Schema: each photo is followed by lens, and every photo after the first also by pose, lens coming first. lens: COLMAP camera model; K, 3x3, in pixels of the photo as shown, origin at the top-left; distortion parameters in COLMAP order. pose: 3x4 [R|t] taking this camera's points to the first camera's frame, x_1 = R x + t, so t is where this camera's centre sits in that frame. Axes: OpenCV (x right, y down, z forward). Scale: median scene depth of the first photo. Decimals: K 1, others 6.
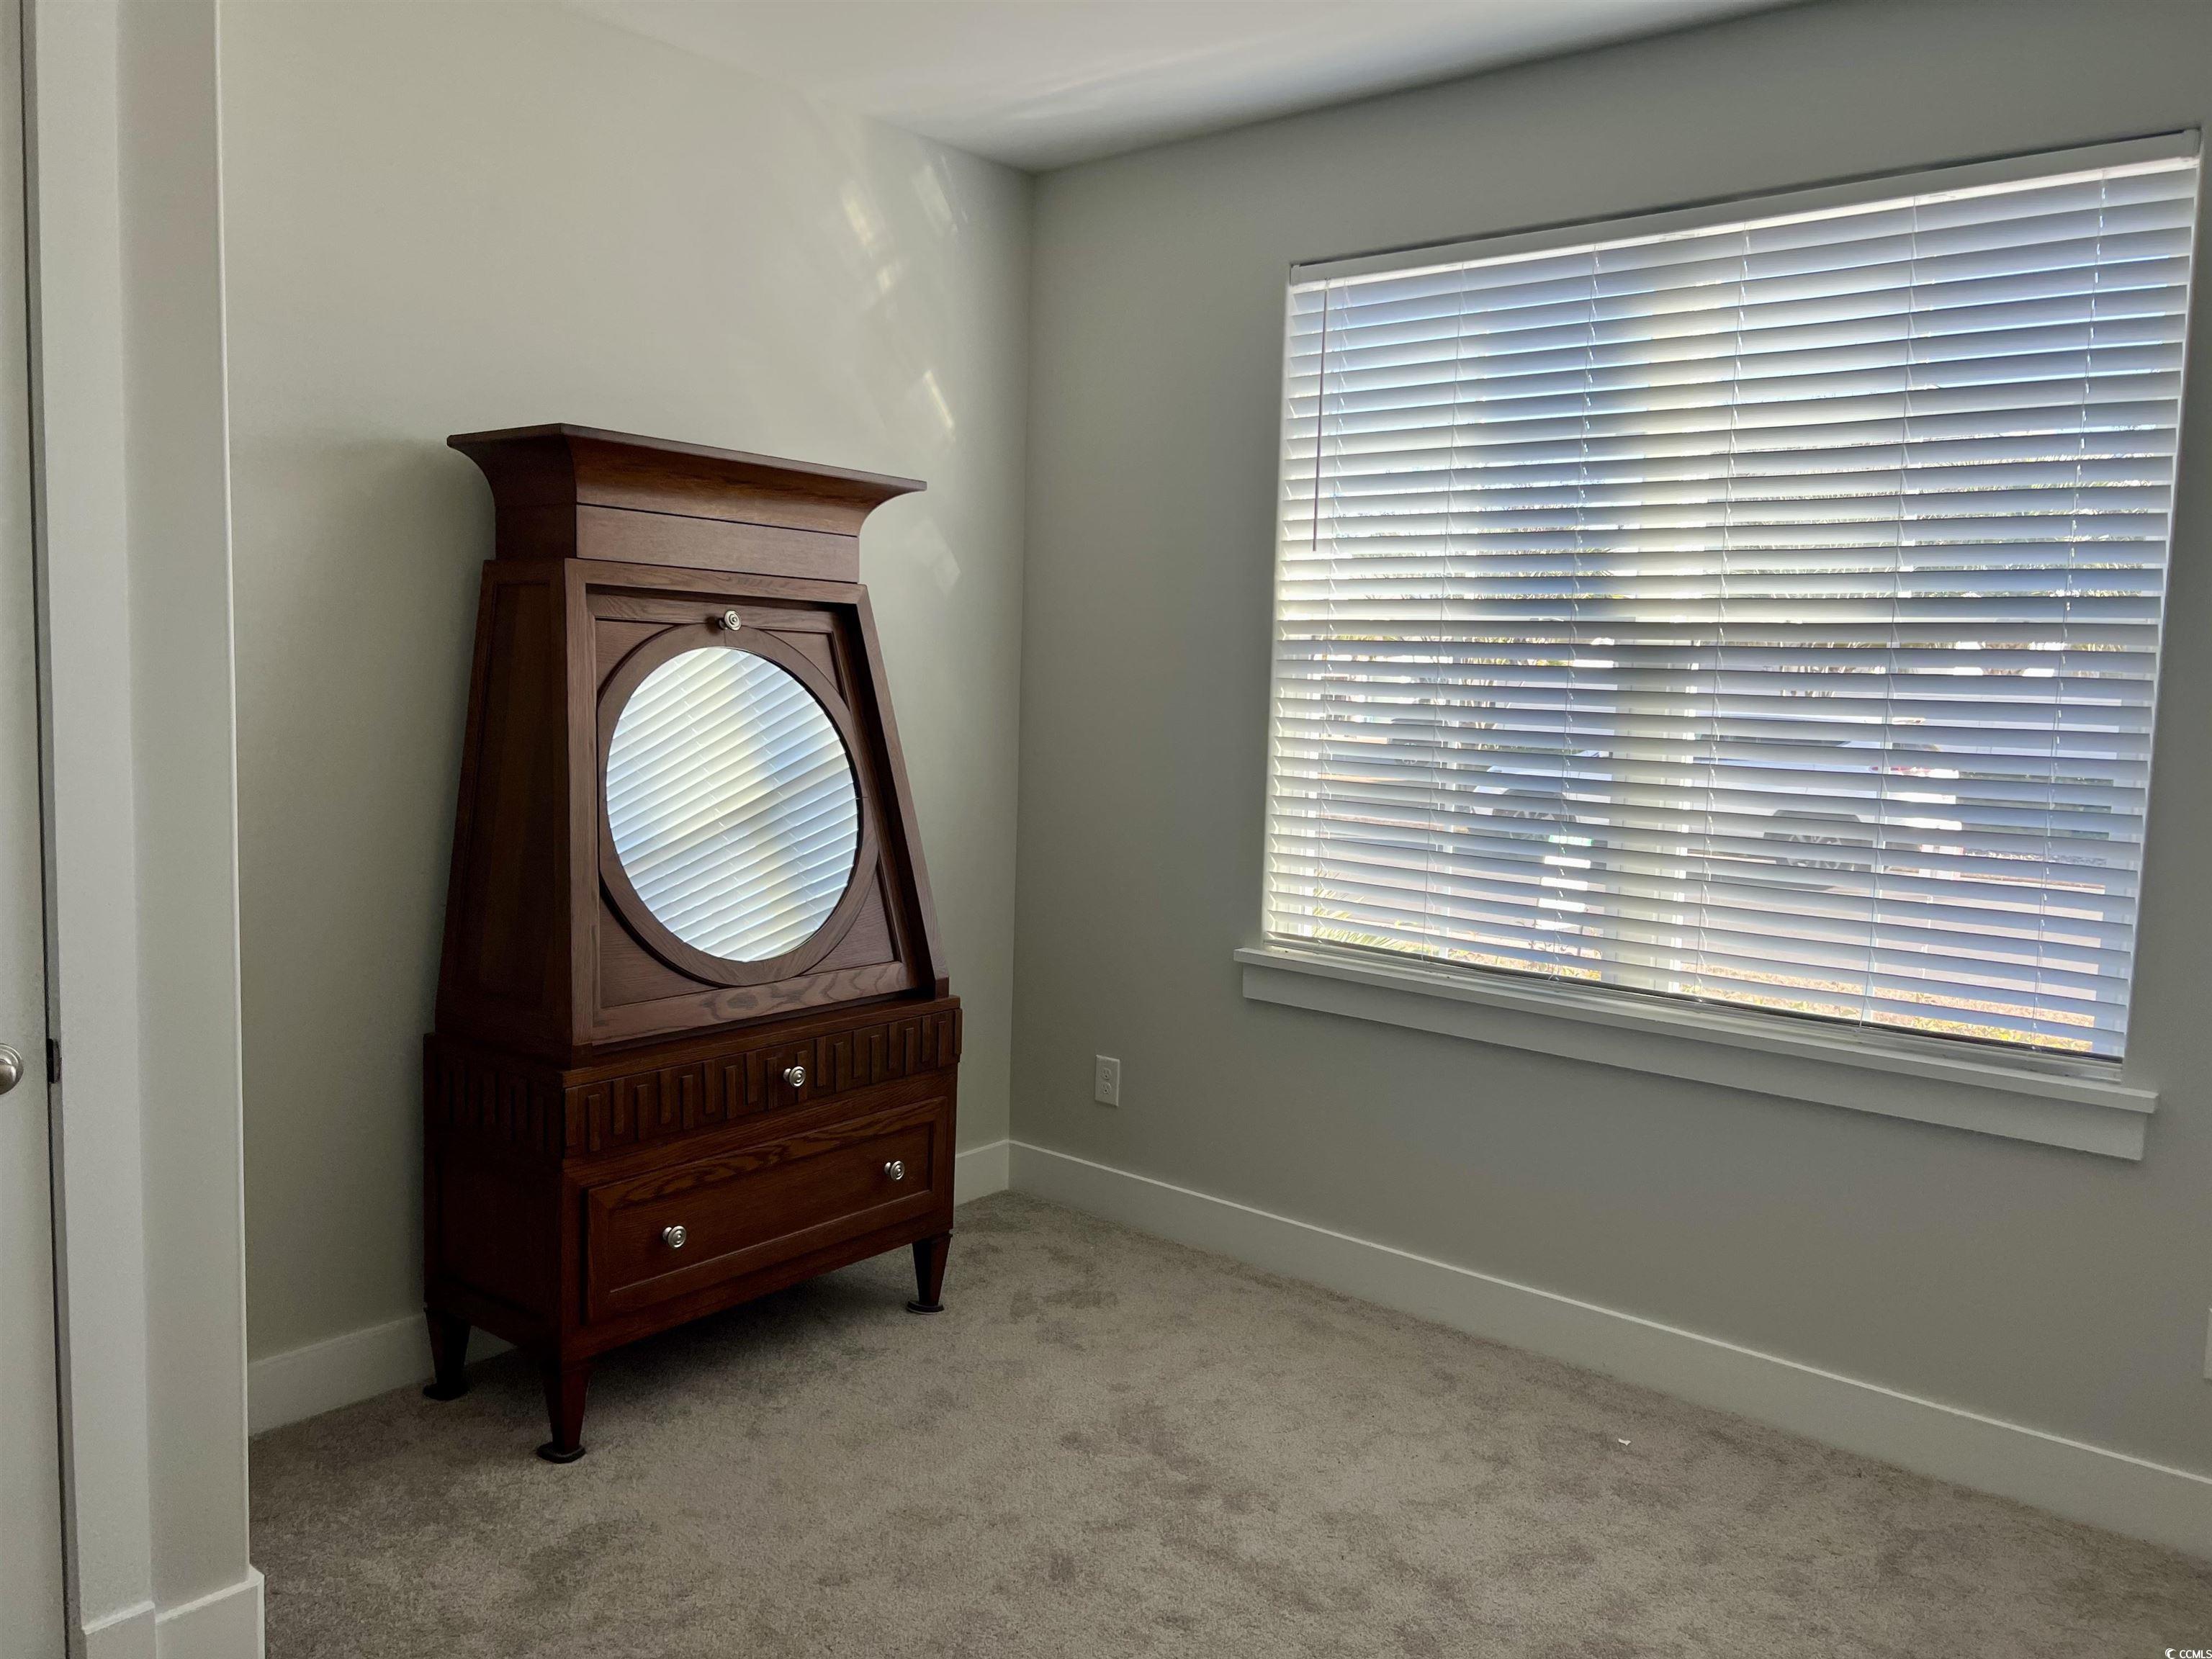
lens RADIAL K [[1664.6, 0, 1095.1], [0, 1664.6, 825.9], [0, 0, 1]] dist [0.057664, -0.059423]
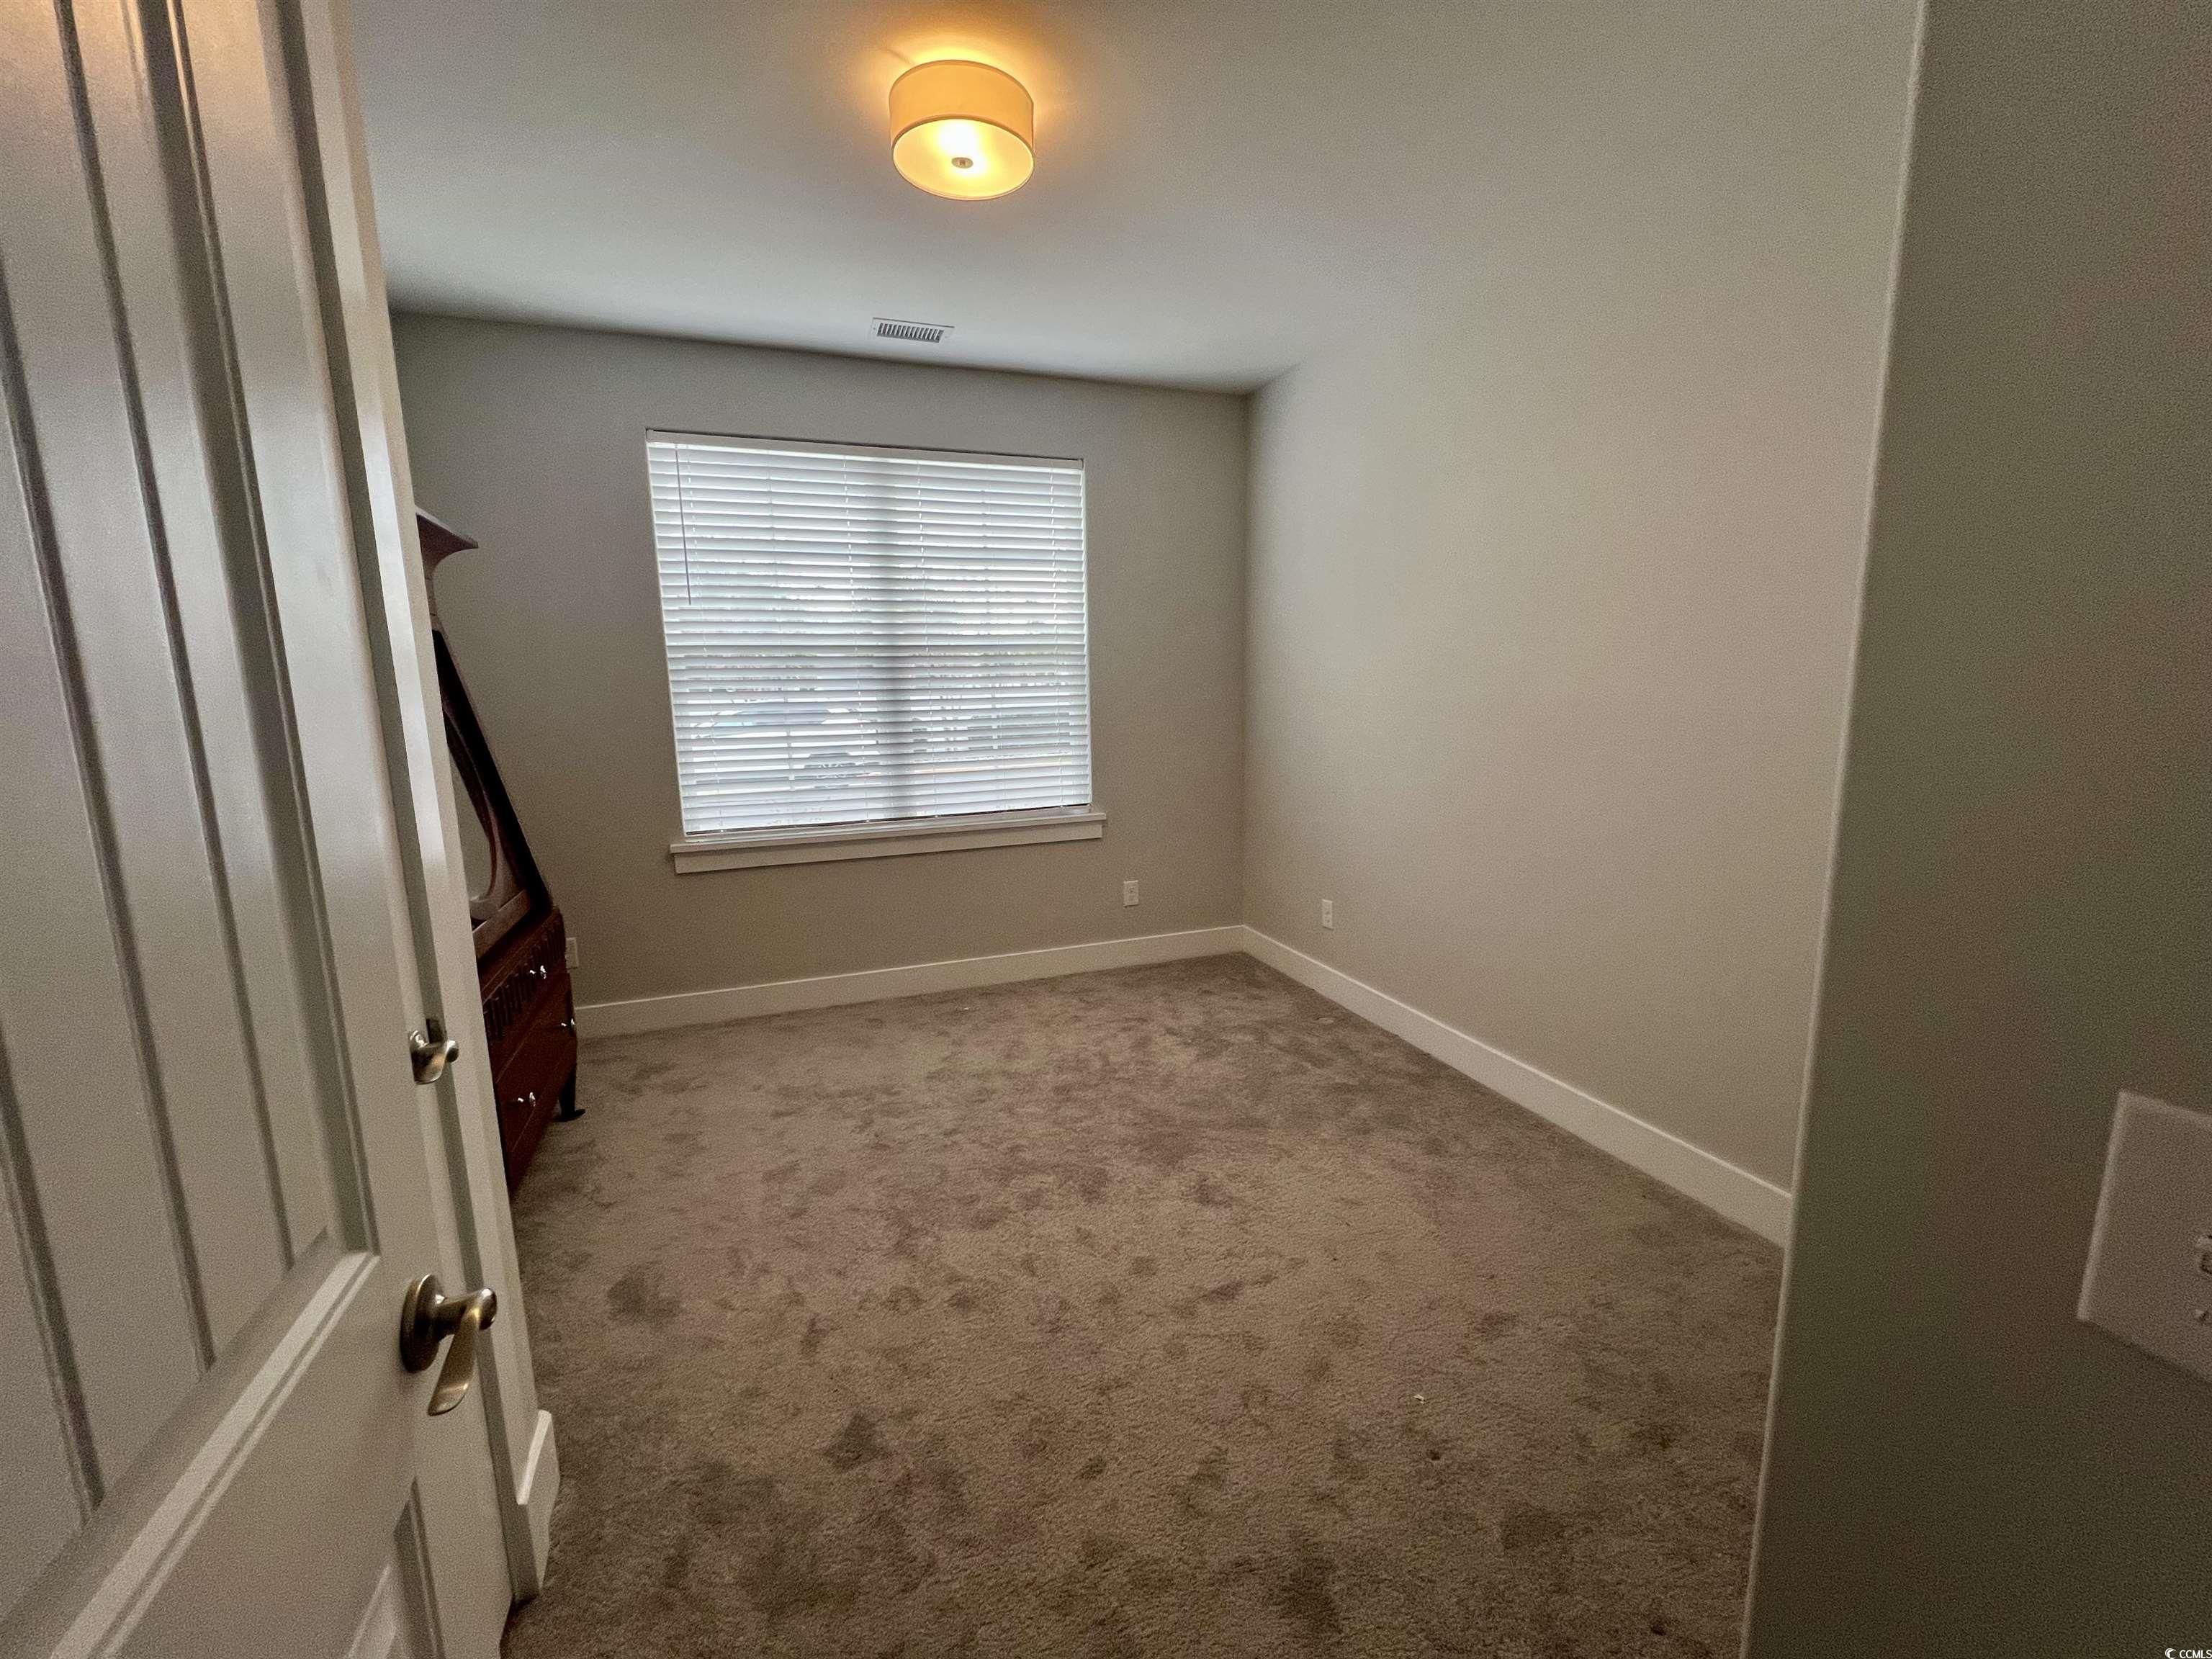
lens RADIAL K [[889.2, 0, 1092.7], [0, 889.2, 828.5], [0, 0, 1]] dist [0.002174, -0.000115]
pose [[0.499046, -0.172249, 0.849284, -0.568522], [0.119227, 0.984374, 0.129589, -0.009425], [-0.858335, 0.036586, 0.511784, 0.222876]]
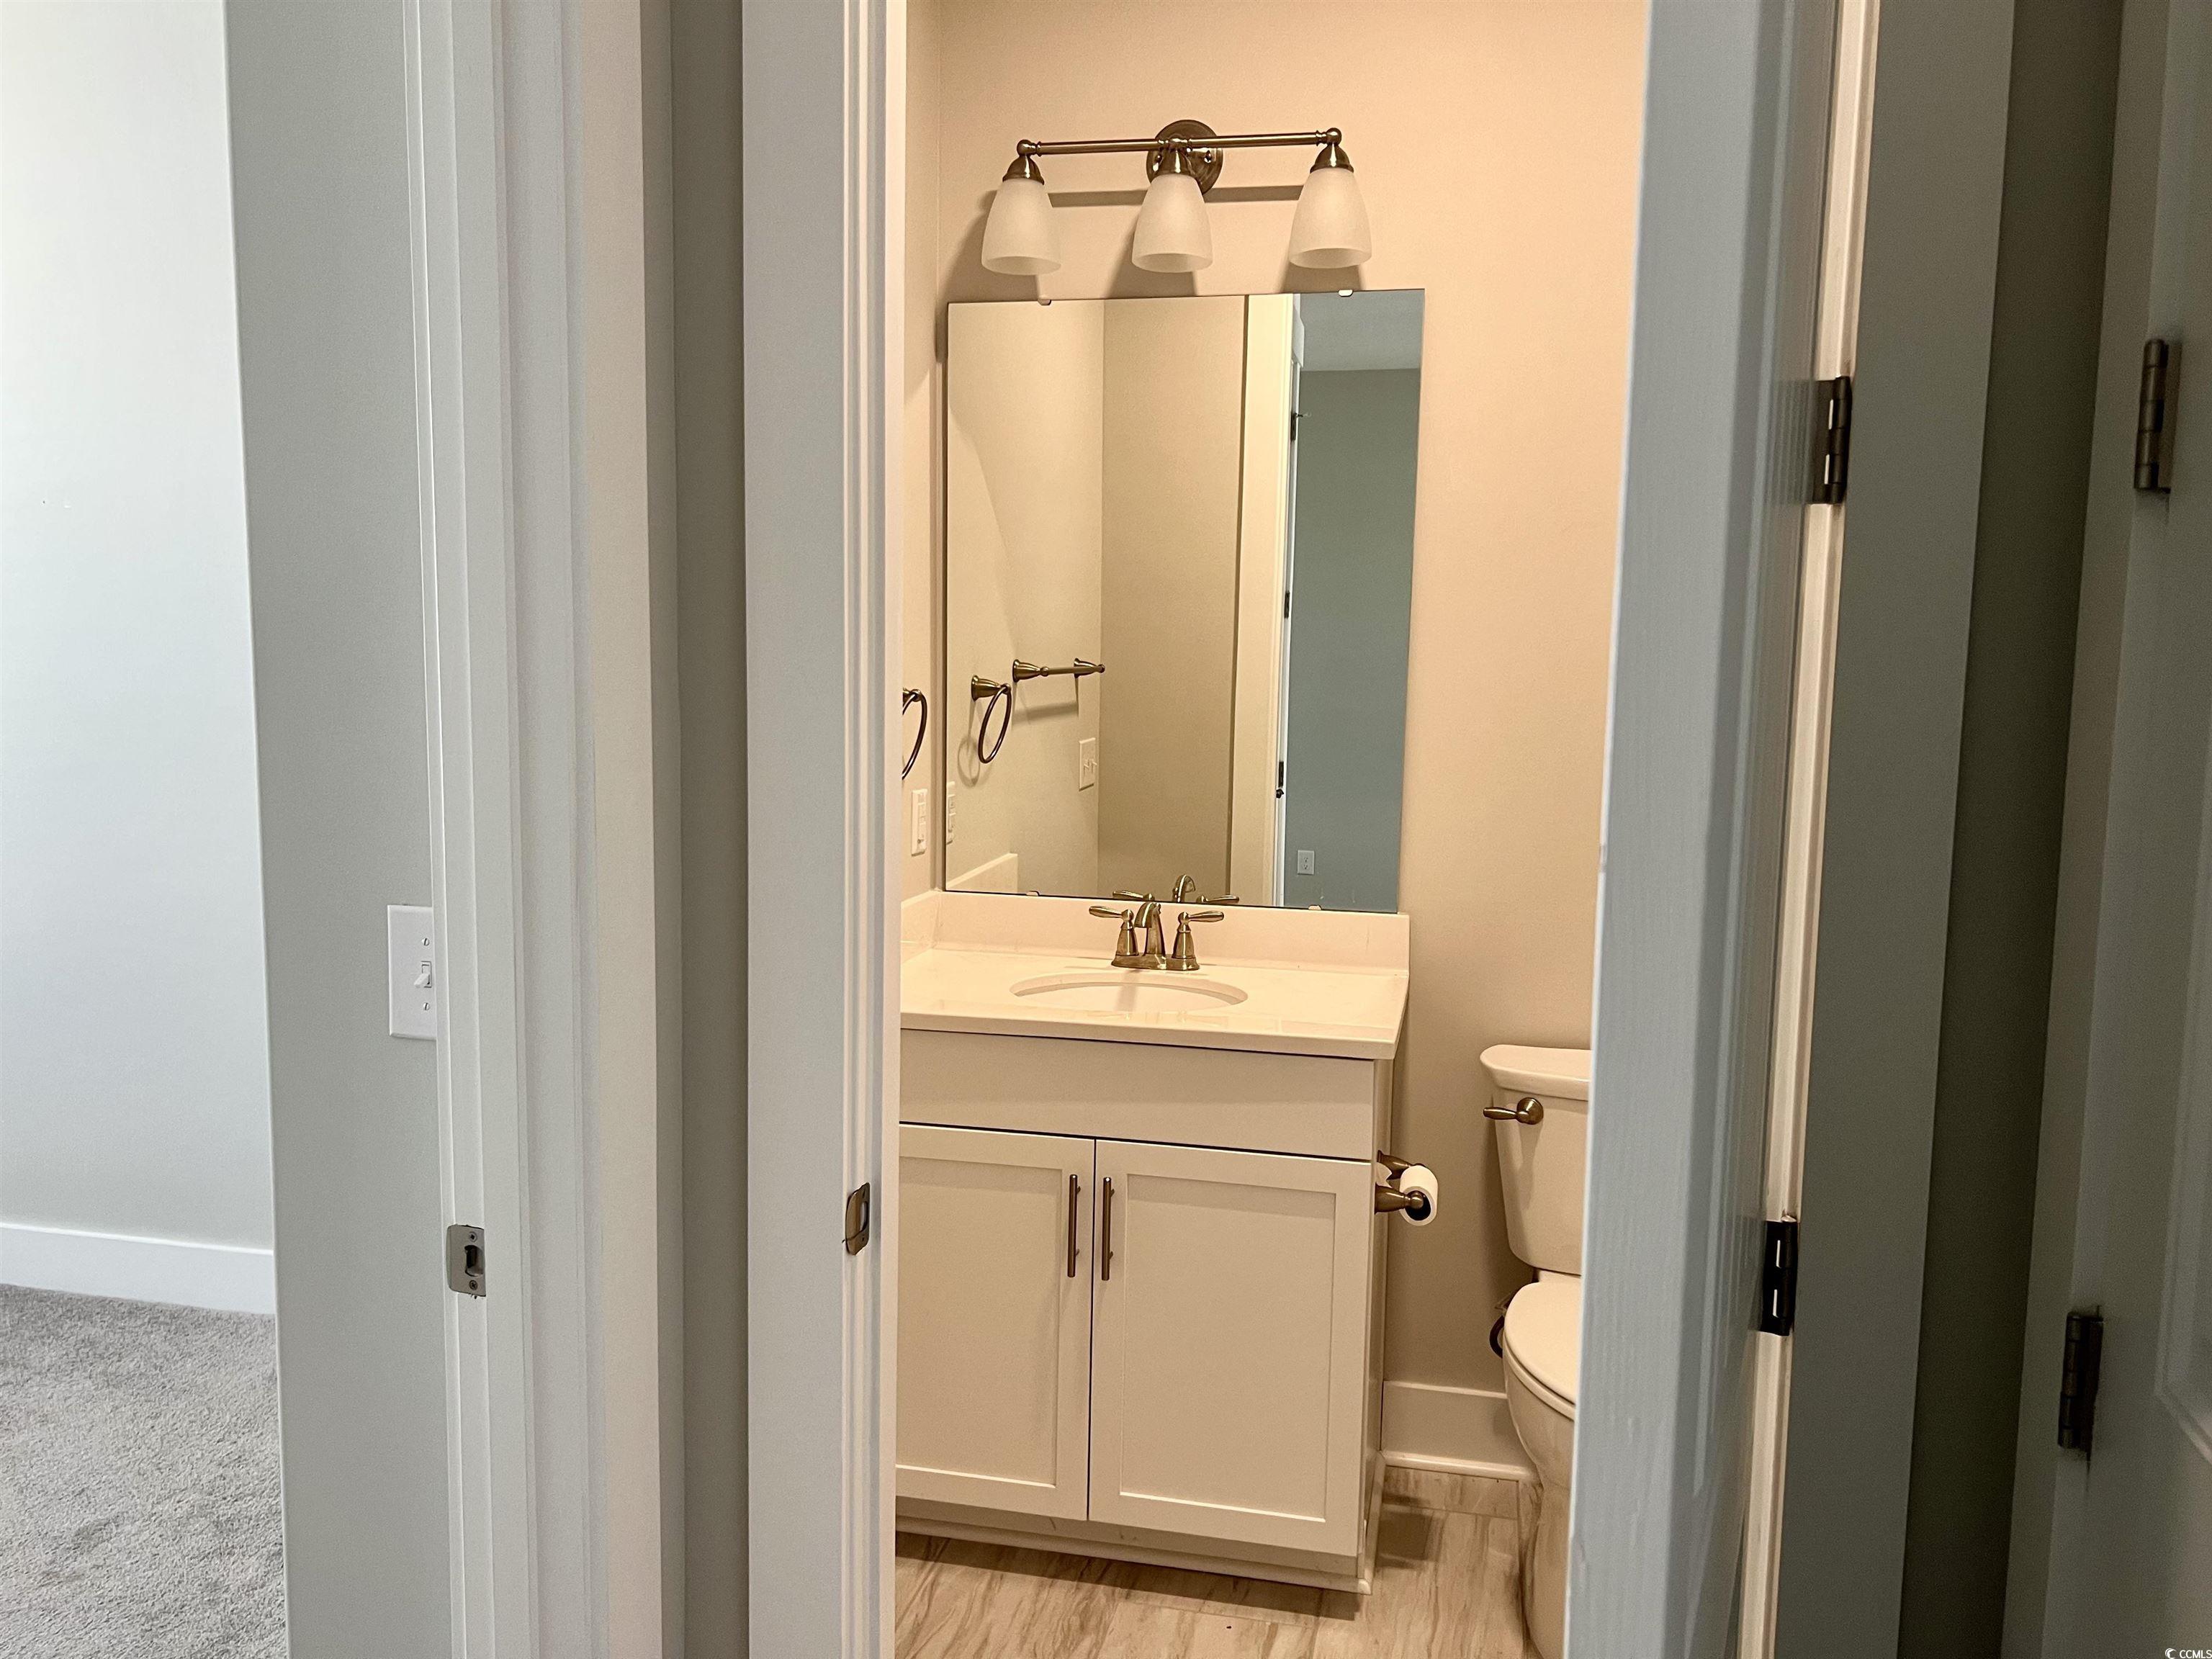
lens RADIAL K [[1664.6, 0, 1095.1], [0, 1664.6, 825.9], [0, 0, 1]] dist [0.057664, -0.059423]
pose [[-0.456774, -0.127013, 0.880469, -0.872373], [0.054224, 0.983939, 0.170069, -0.029213], [-0.887929, 0.125426, -0.442550, 0.195701]]
